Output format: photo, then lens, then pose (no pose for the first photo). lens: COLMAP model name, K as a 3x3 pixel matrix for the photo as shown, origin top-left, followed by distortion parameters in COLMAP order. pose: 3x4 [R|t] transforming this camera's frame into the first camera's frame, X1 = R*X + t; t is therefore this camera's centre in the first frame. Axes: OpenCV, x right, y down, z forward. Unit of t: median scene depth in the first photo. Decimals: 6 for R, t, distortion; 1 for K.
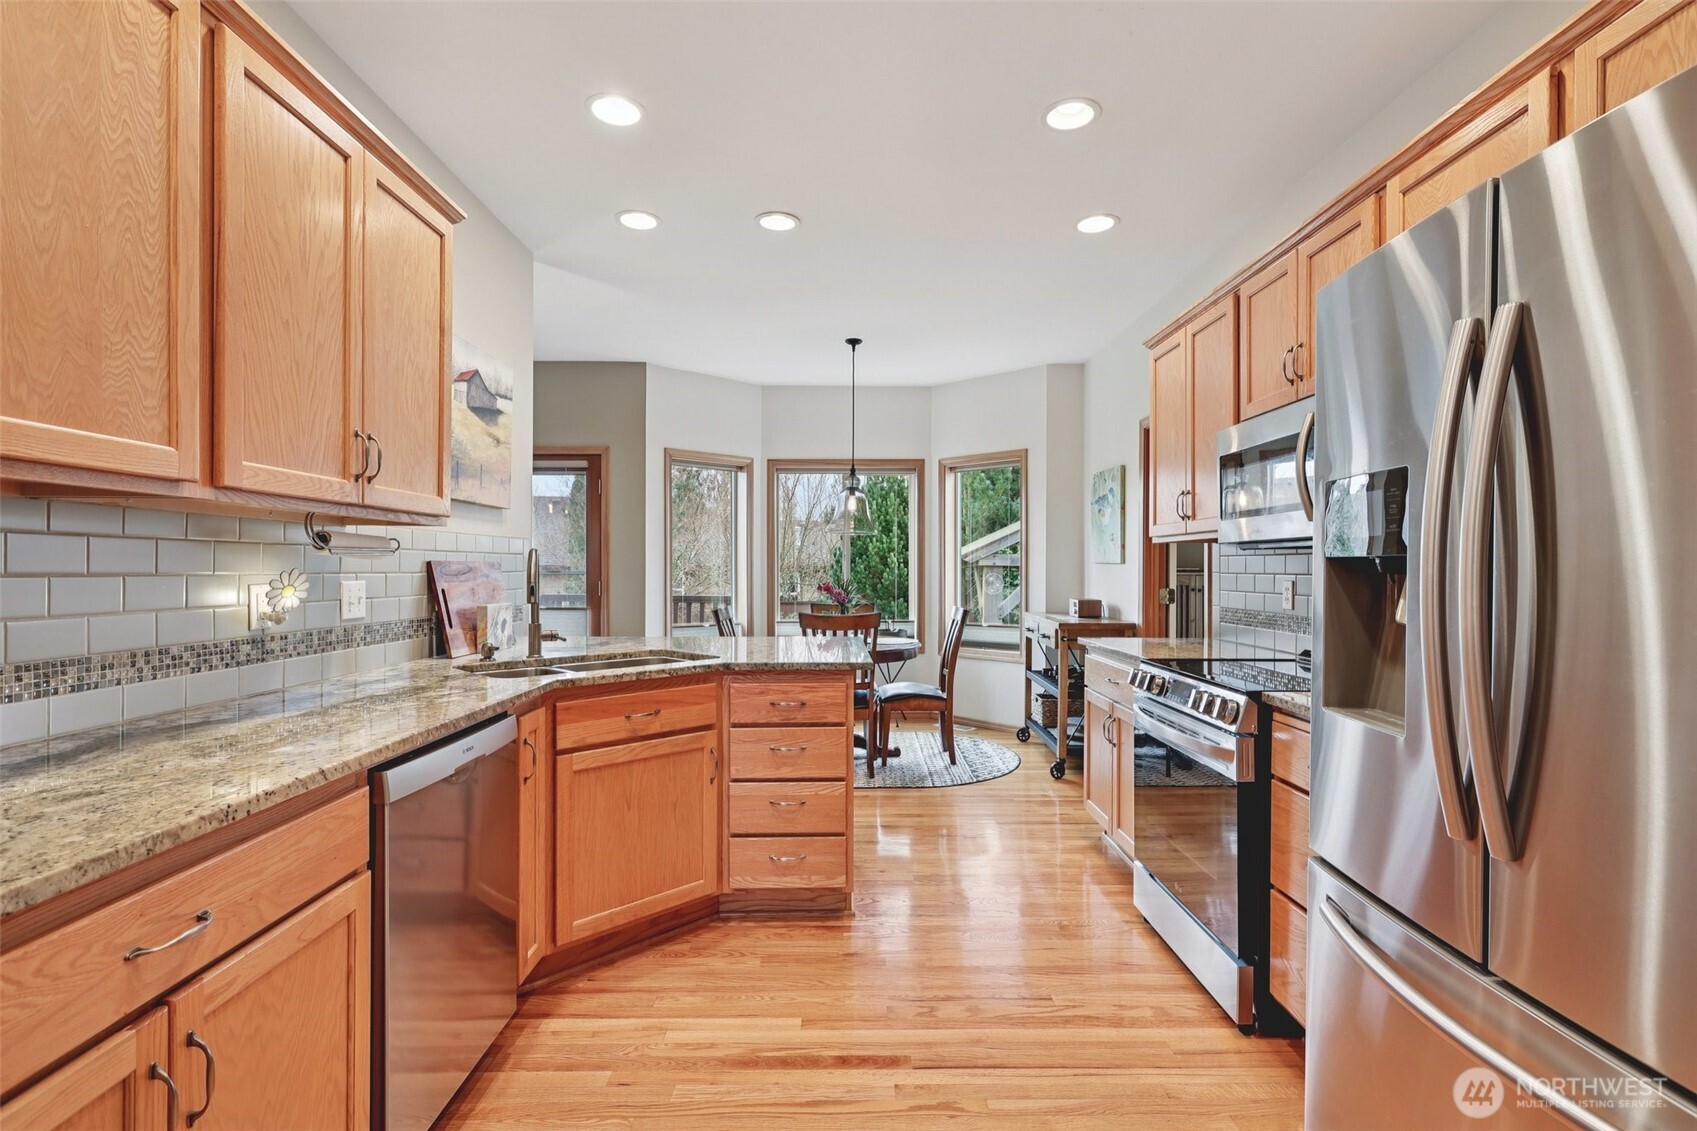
lens RADIAL K [[788.6, 0, 853.6], [0, 788.6, 571.1], [0, 0, 1]] dist [-0.005820, 0.002075]
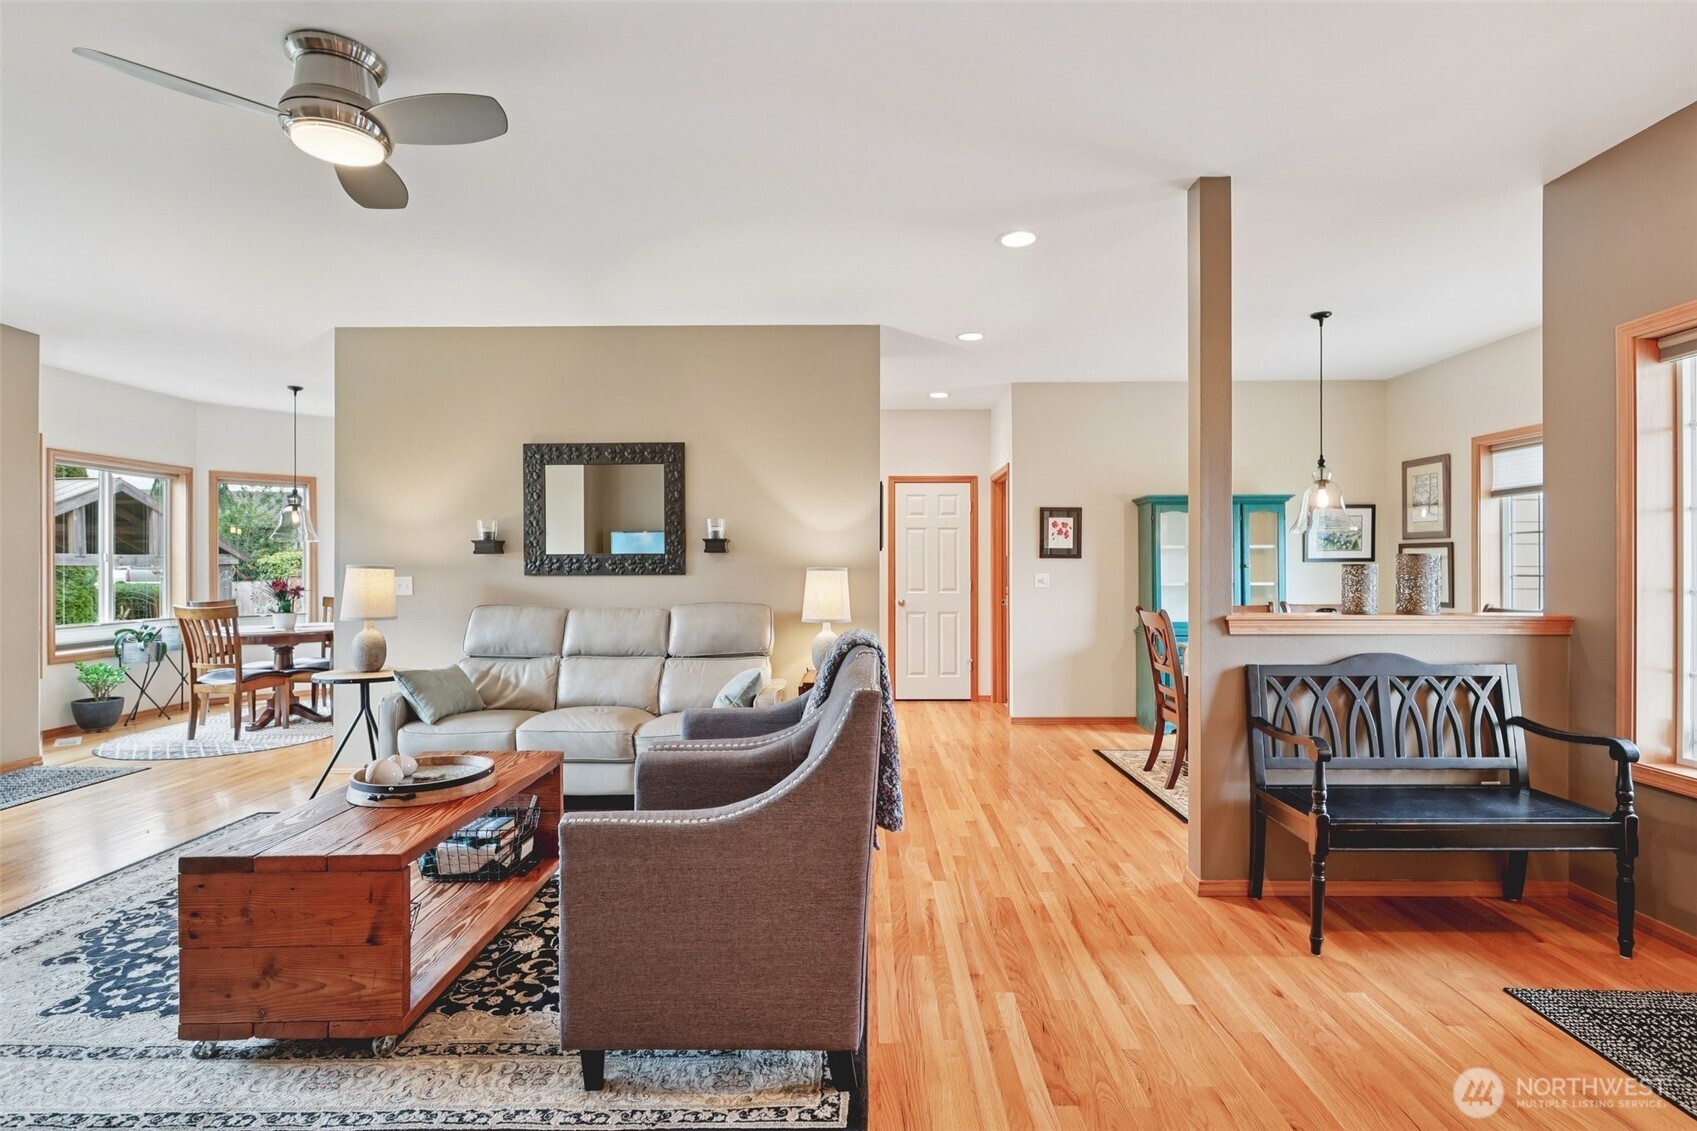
lens RADIAL K [[820.9, 0, 850.0], [0, 820.9, 564.8], [0, 0, 1]] dist [0.001777, 0.001055]
pose [[0.030134, 0.002530, 0.999543, -1.642897], [0.003705, 0.999990, -0.002642, -0.003771], [-0.999539, 0.003783, 0.030124, 0.090532]]
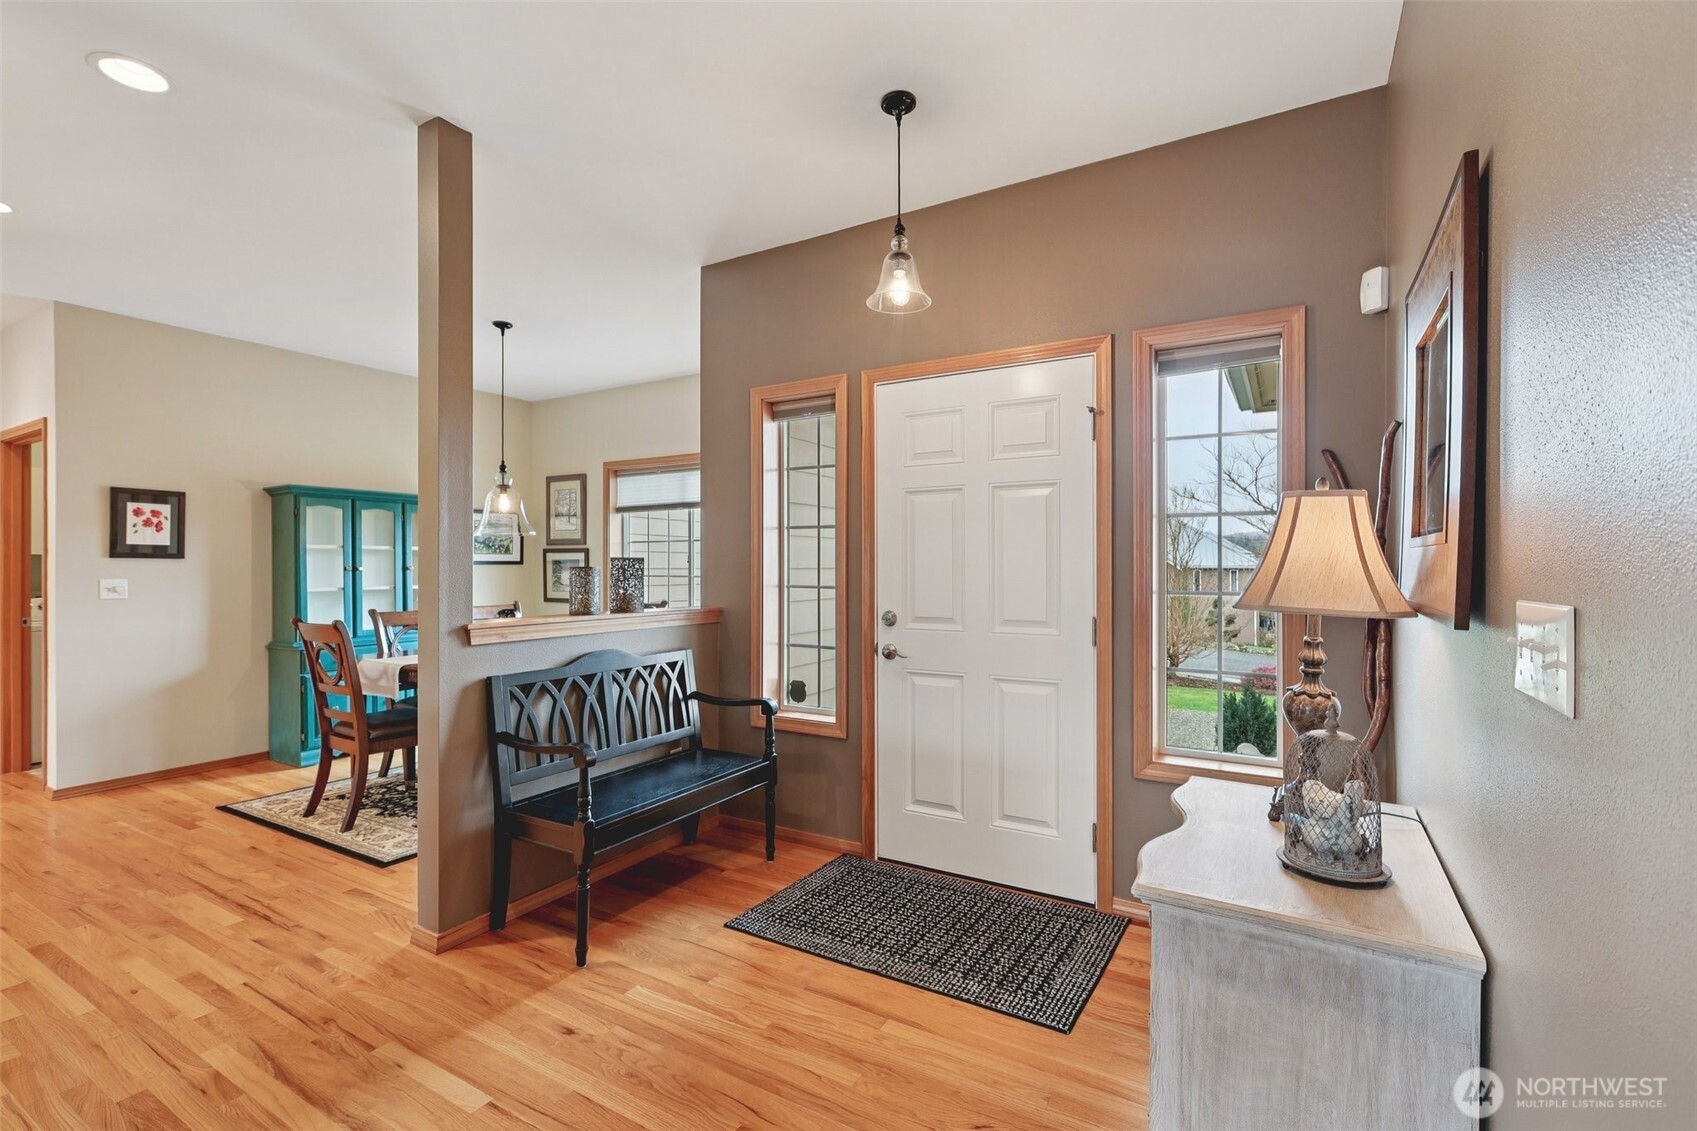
lens RADIAL K [[754.5, 0, 858.6], [0, 754.5, 565.0], [0, 0, 1]] dist [-0.000938, 0.000880]
pose [[-0.855719, 0.003933, 0.517426, -1.465831], [0.003626, 0.999992, -0.001604, -0.004288], [-0.517428, 0.000504, -0.855727, 0.131005]]
